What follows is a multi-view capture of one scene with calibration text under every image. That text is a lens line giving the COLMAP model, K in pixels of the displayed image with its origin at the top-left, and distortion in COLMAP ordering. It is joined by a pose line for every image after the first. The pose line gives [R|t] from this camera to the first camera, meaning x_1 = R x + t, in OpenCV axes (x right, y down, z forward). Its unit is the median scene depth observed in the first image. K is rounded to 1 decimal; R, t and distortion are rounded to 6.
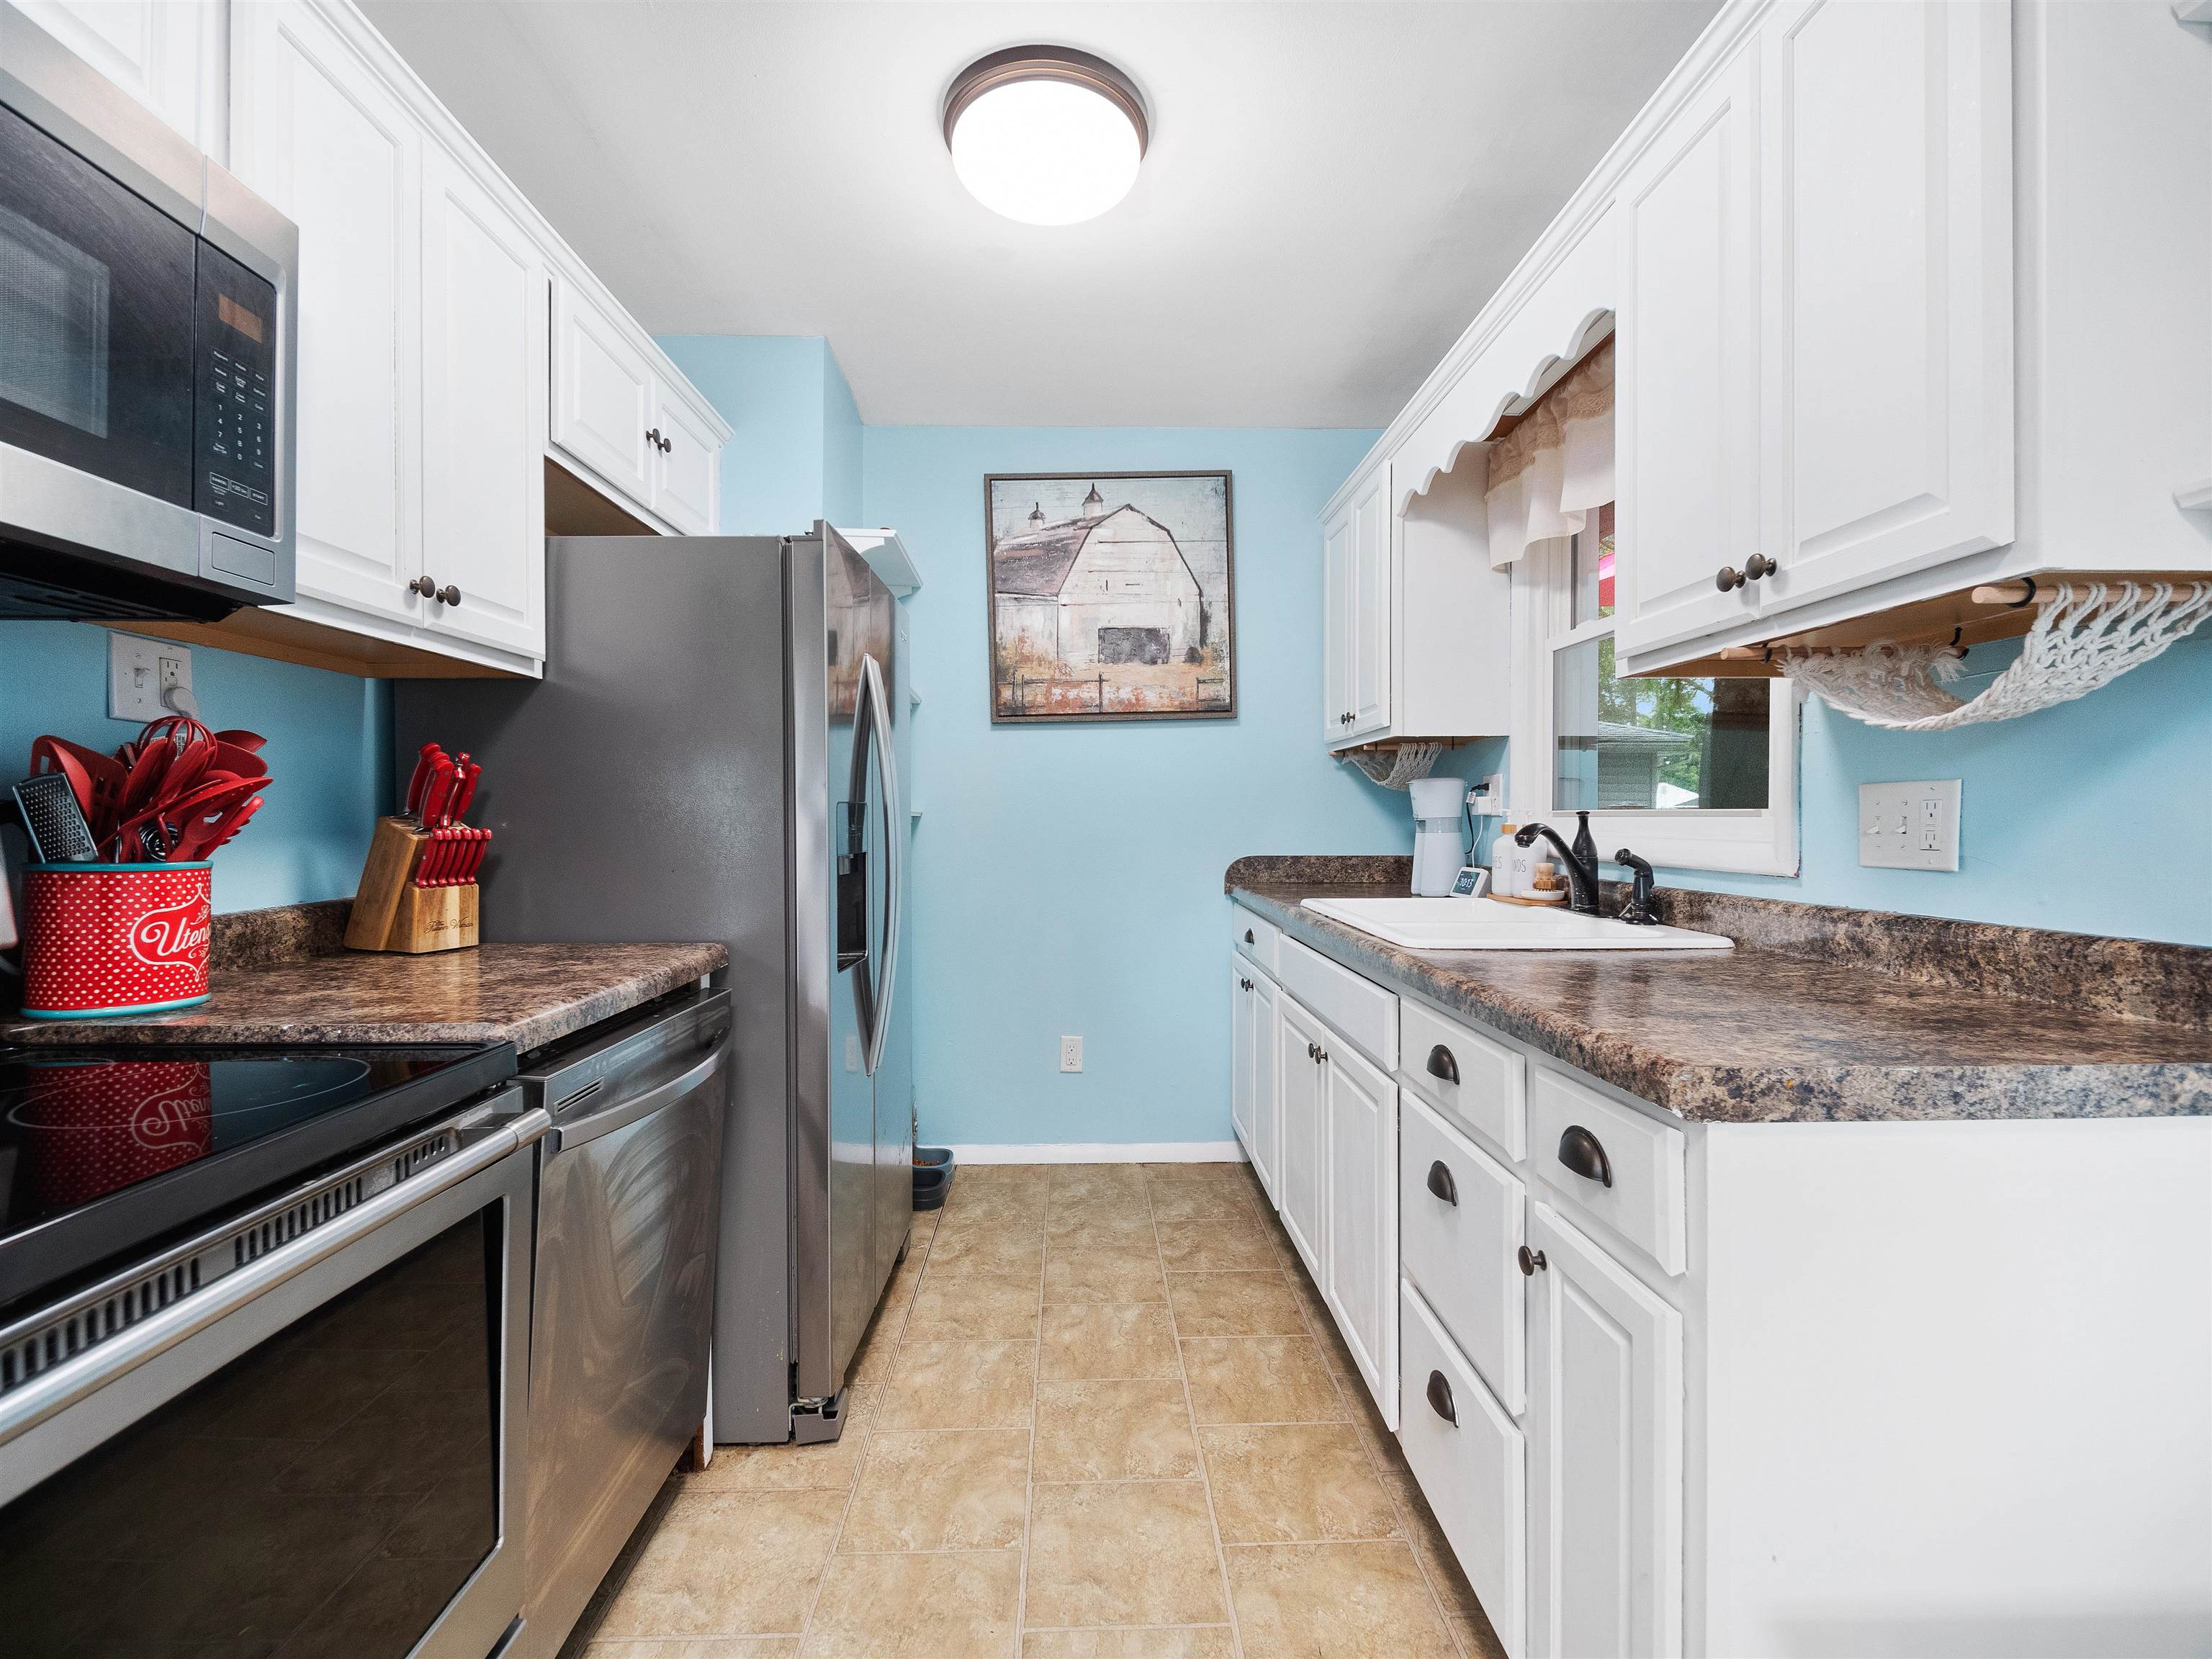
lens RADIAL K [[991.3, 0, 1098.6], [0, 991.3, 821.3], [0, 0, 1]] dist [0.004746, -0.005413]
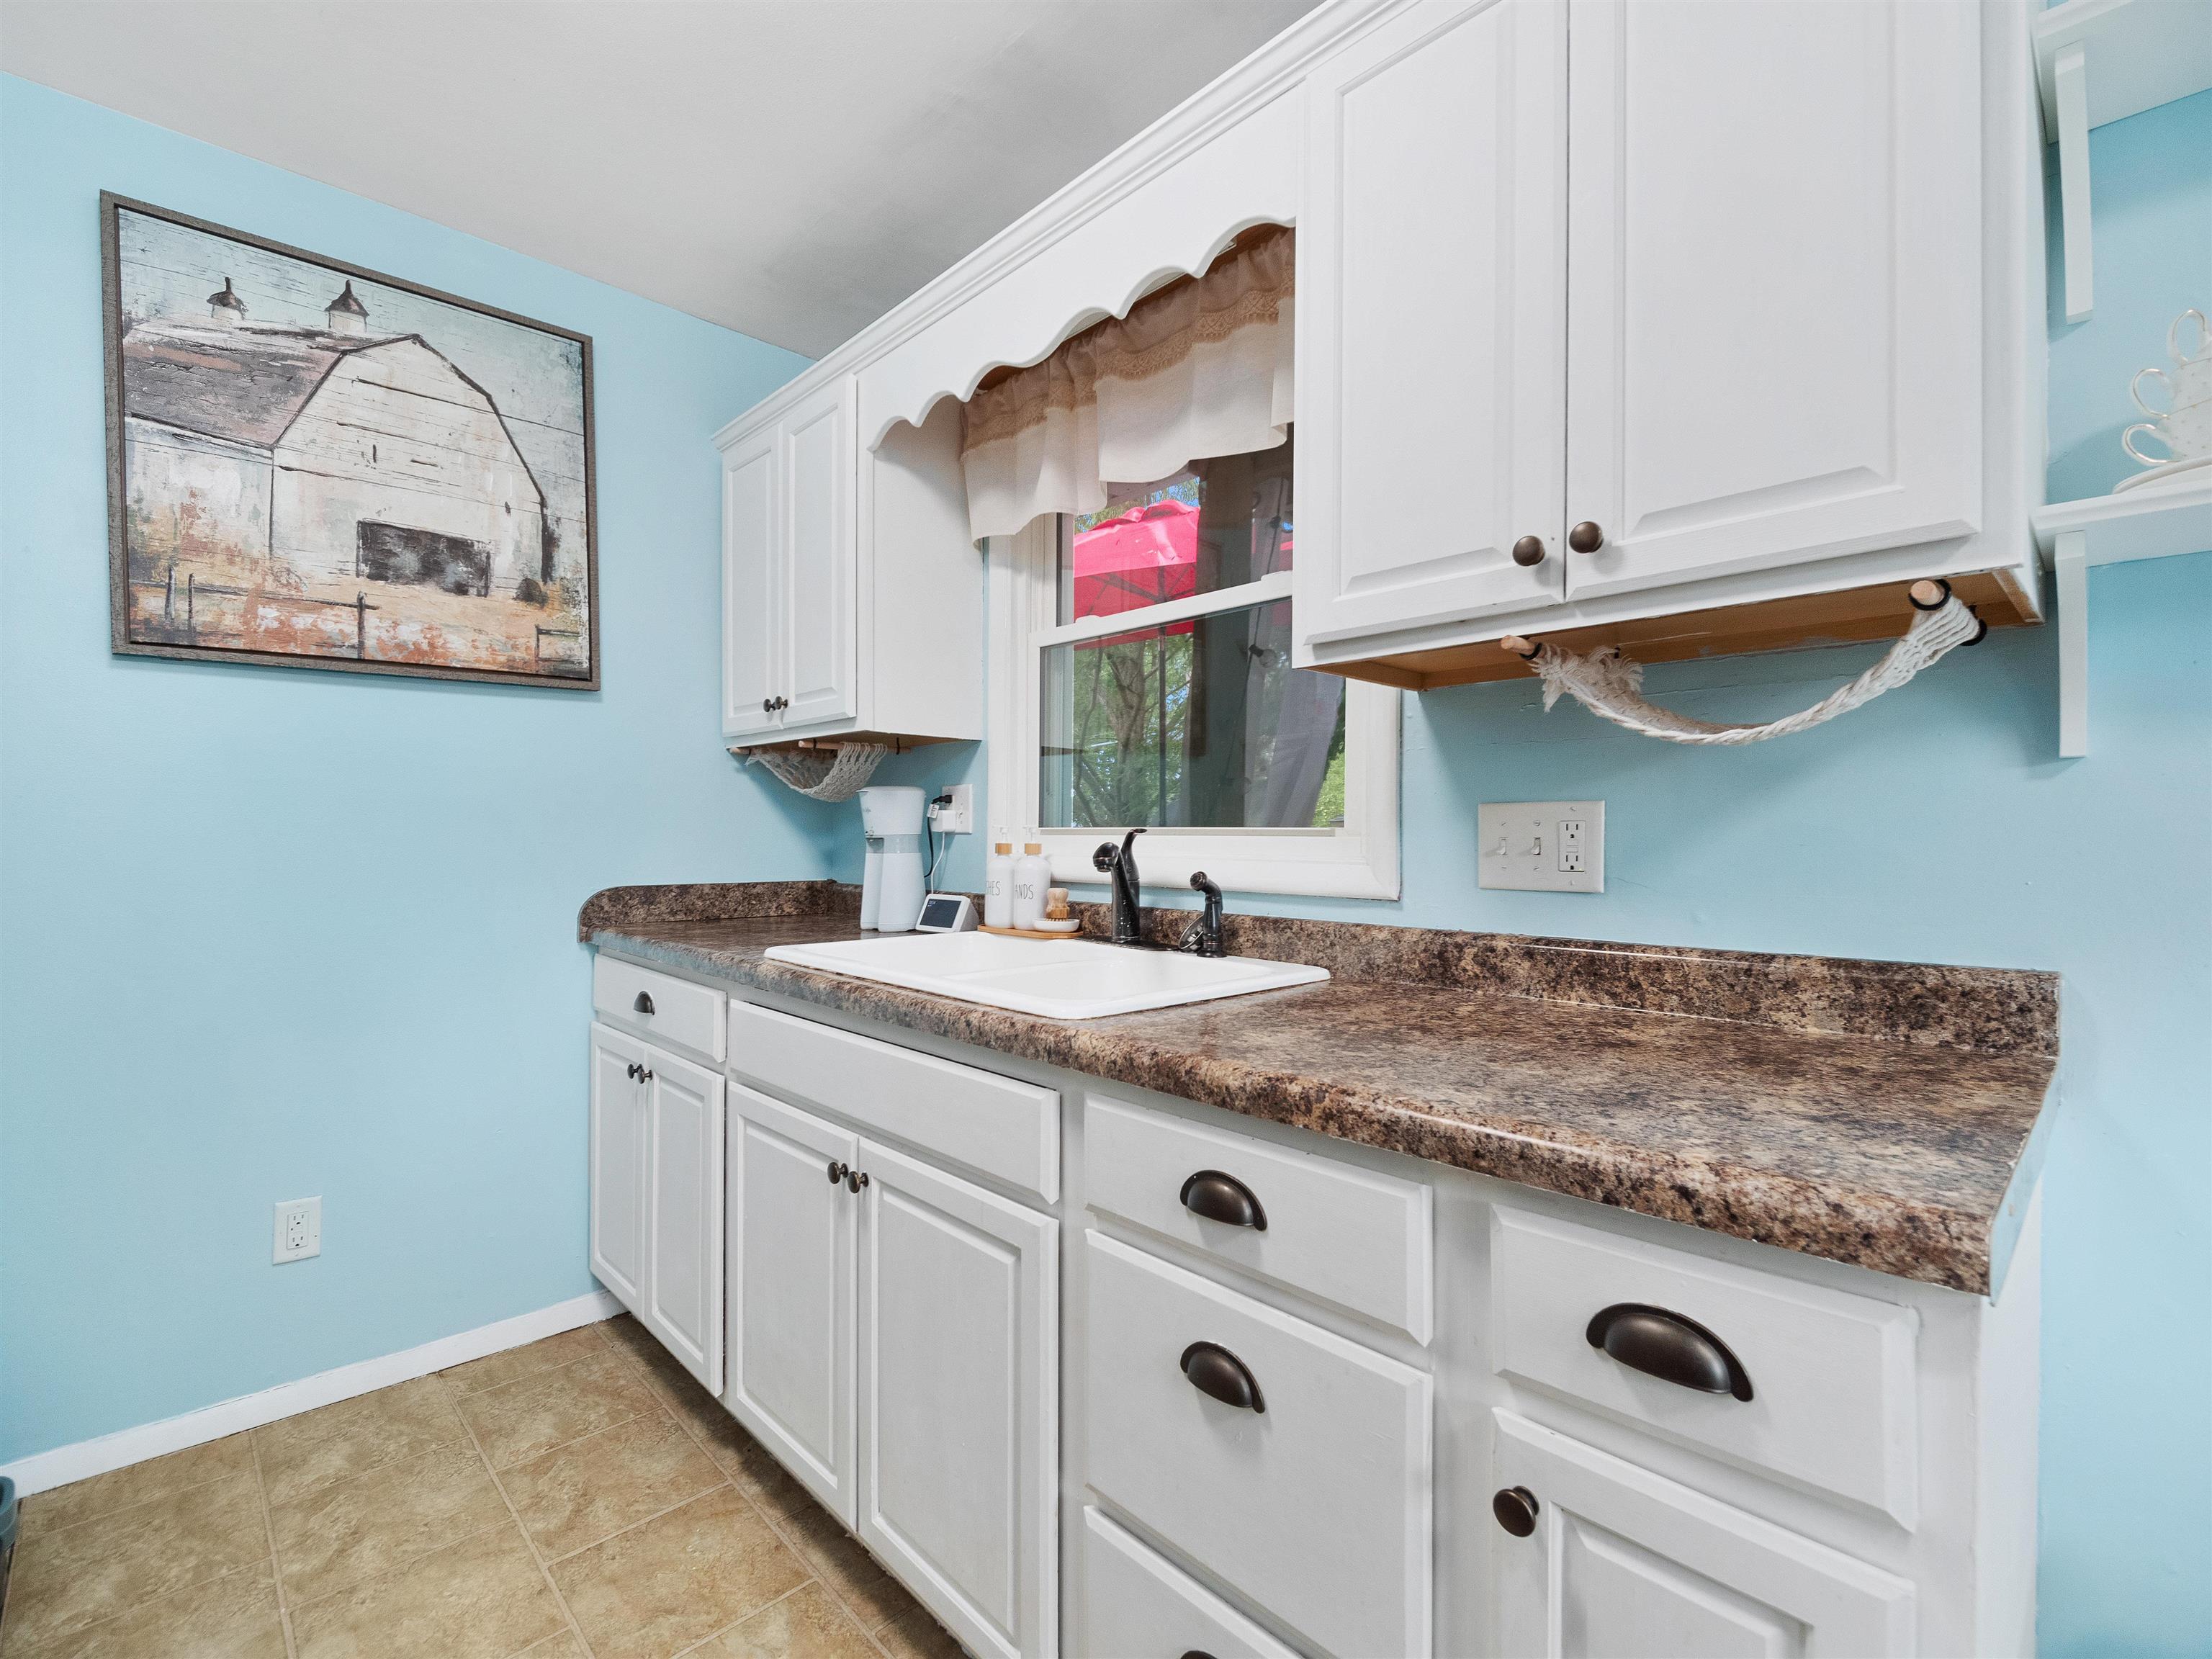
lens RADIAL K [[991.3, 0, 1092.6], [0, 991.3, 840.0], [0, 0, 1]] dist [0.004746, -0.005413]
pose [[0.740594, 0.003856, 0.671942, -0.087366], [-0.005031, 0.999987, -0.000193, -0.000022], [-0.671934, -0.003237, 0.740604, 0.283244]]
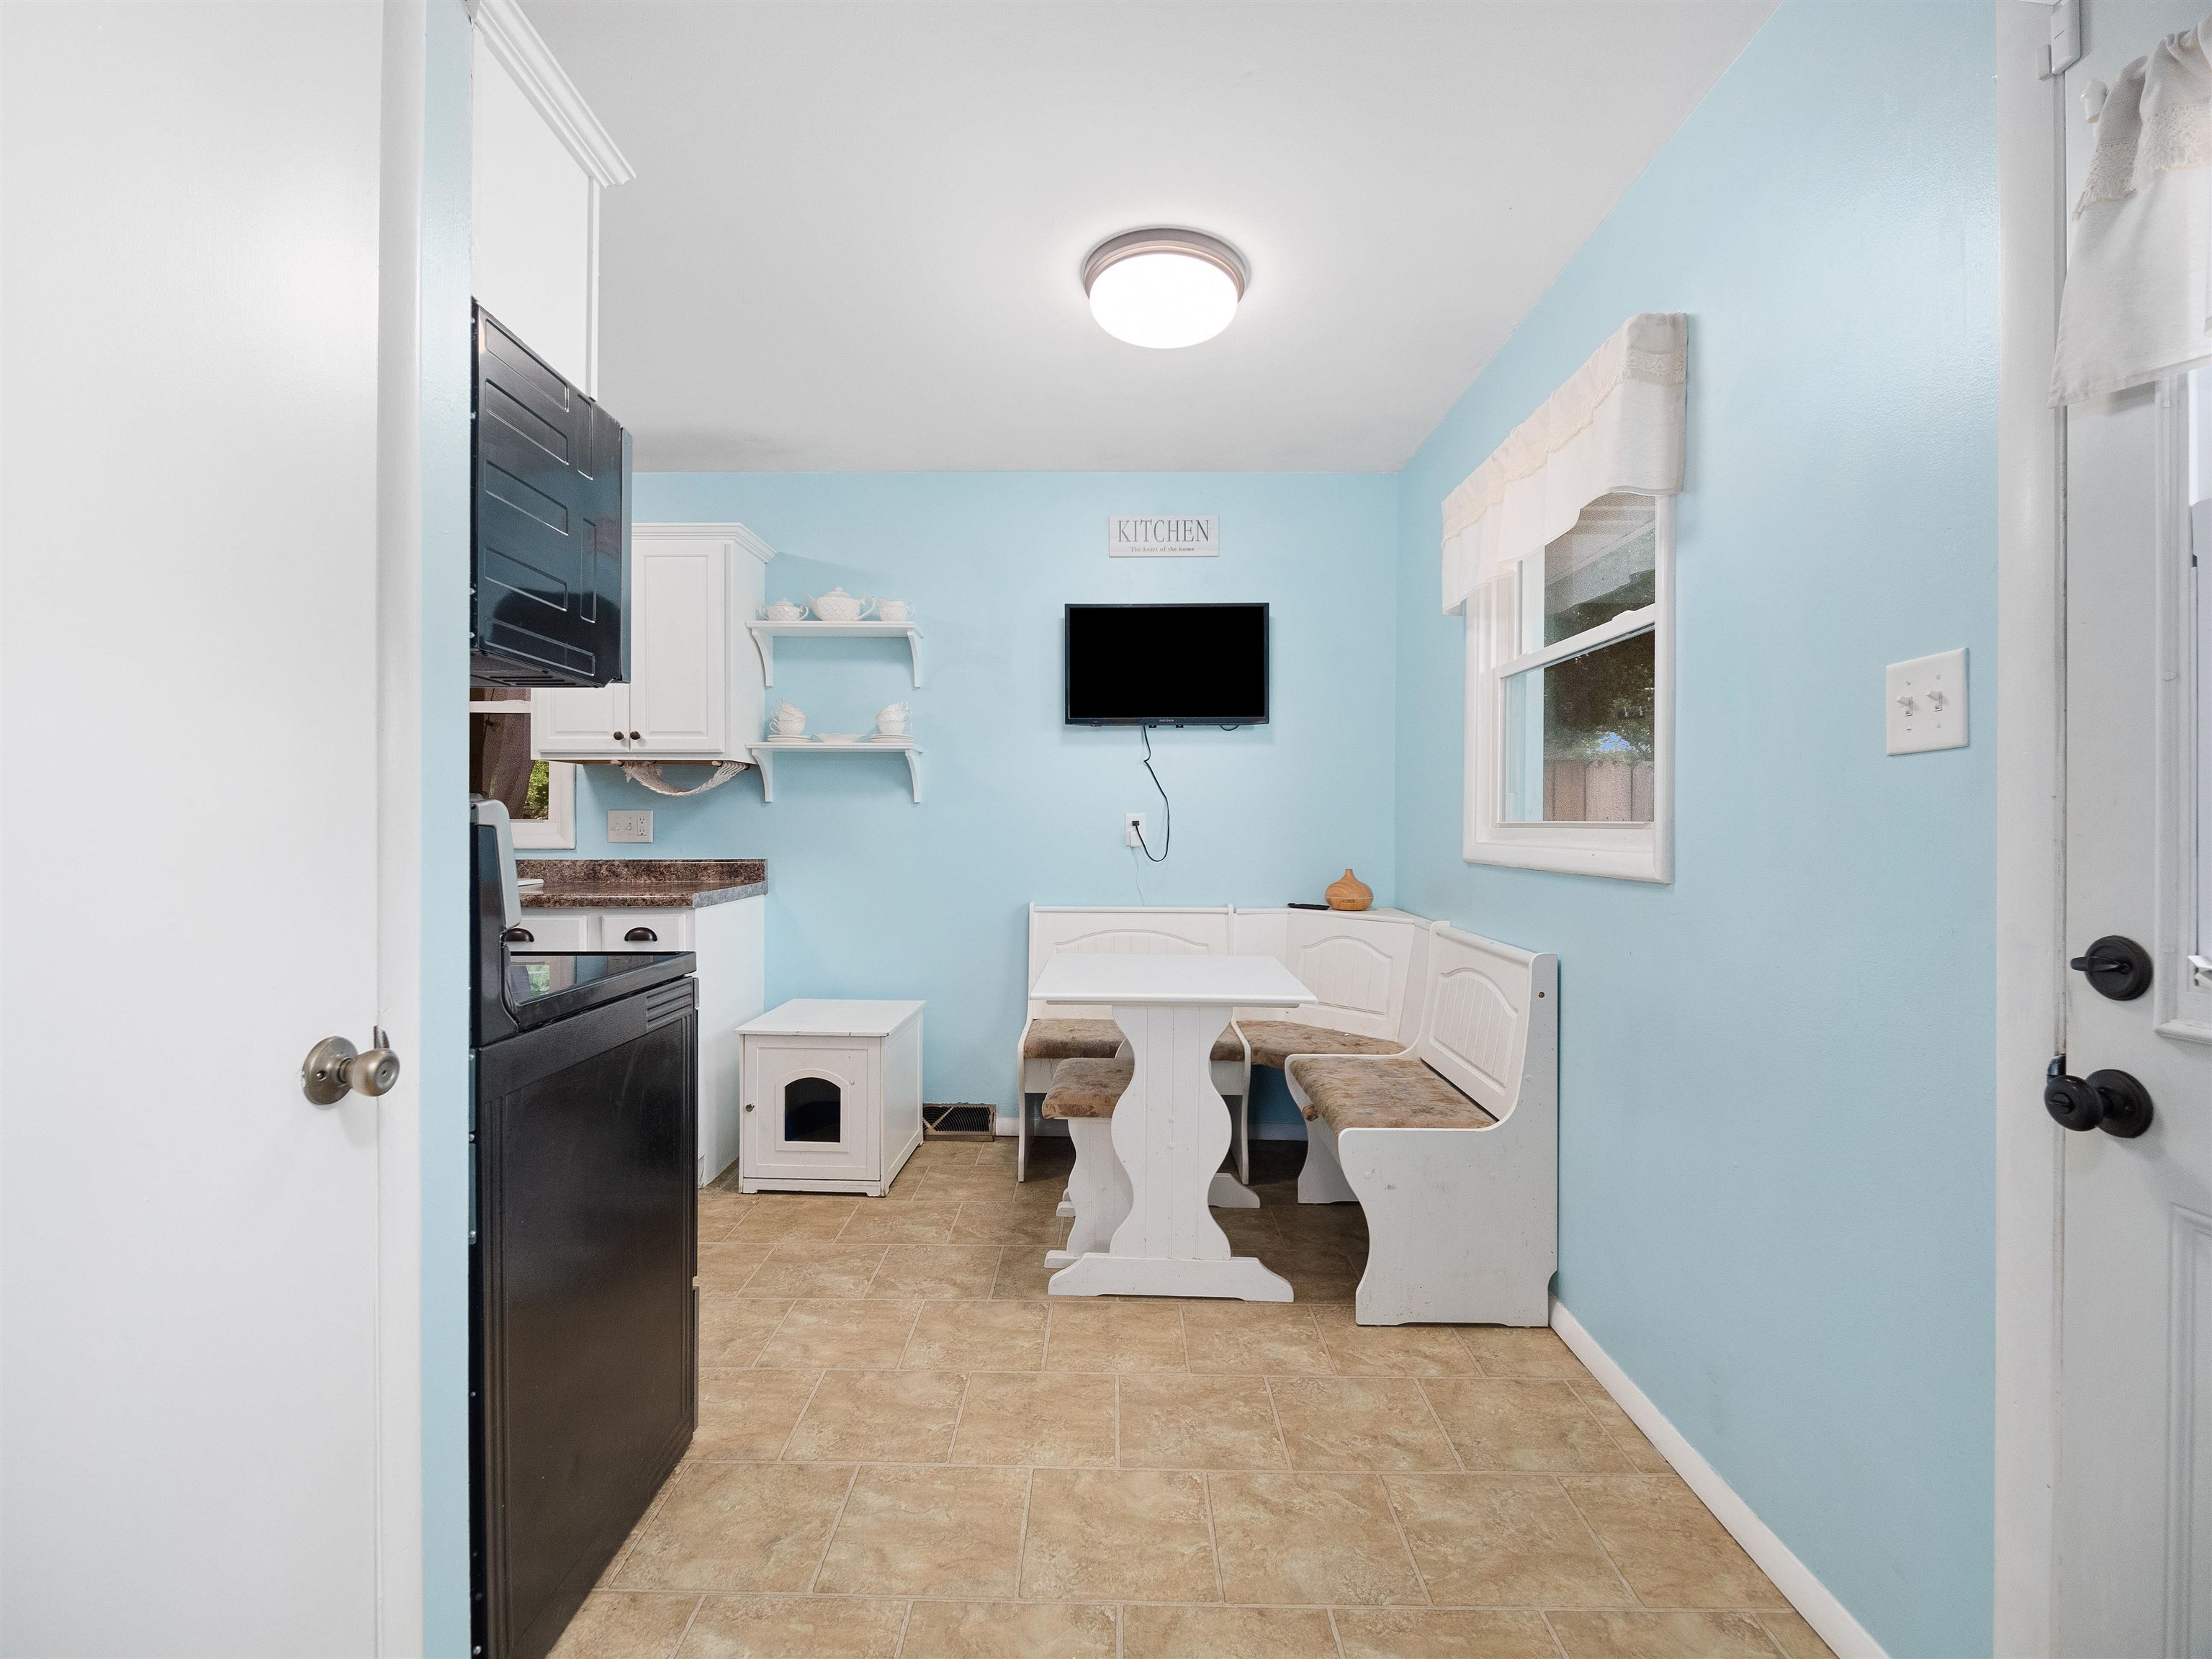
lens RADIAL K [[991.3, 0, 1102.0], [0, 991.3, 831.5], [0, 0, 1]] dist [0.004746, -0.005413]
pose [[0.039518, -0.004509, 0.999209, -0.908235], [-0.001051, 0.999989, 0.004554, 0.001833], [-0.999218, -0.001230, 0.039512, -0.191105]]
